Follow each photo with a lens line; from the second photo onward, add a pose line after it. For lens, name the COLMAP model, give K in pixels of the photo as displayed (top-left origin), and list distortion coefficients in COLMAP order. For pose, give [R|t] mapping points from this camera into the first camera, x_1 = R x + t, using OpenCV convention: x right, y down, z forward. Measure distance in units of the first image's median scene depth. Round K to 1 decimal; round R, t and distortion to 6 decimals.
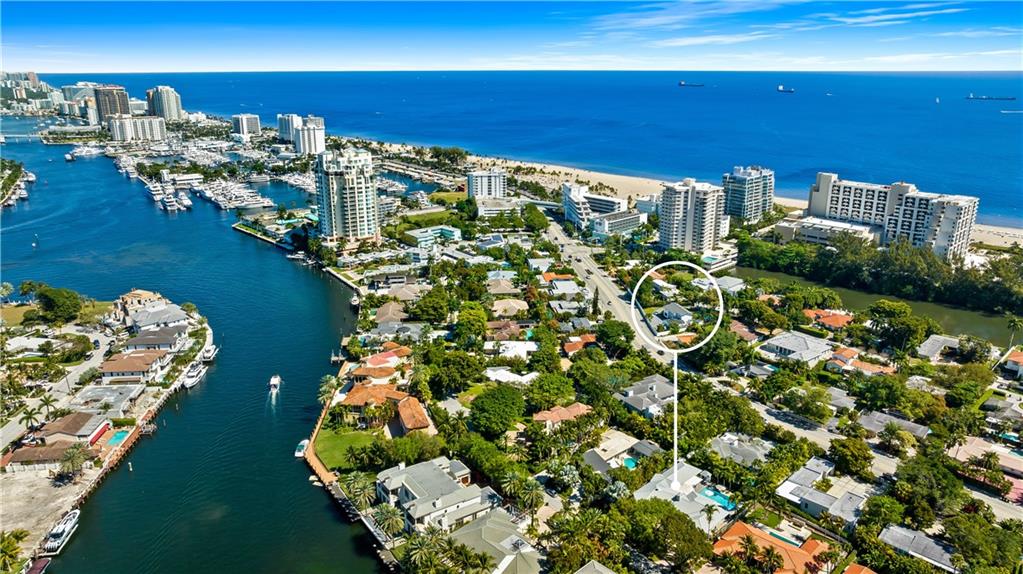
lens RADIAL K [[721.5, 0, 511.5], [0, 721.5, 287.0], [0, 0, 1]] dist [-0.005306, 0.002244]
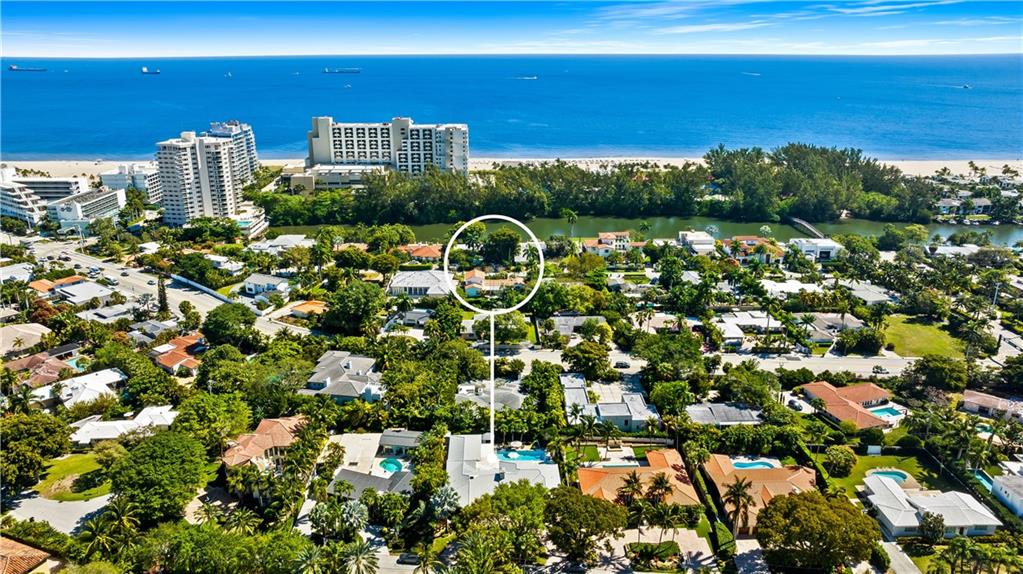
lens RADIAL K [[721.5, 0, 511.5], [0, 721.5, 287.0], [0, 0, 1]] dist [-0.005306, 0.002244]
pose [[0.685595, -0.233758, 0.689432, -0.131139], [0.221015, 0.969180, 0.108824, 0.012711], [-0.693622, 0.077765, 0.716129, 0.246373]]
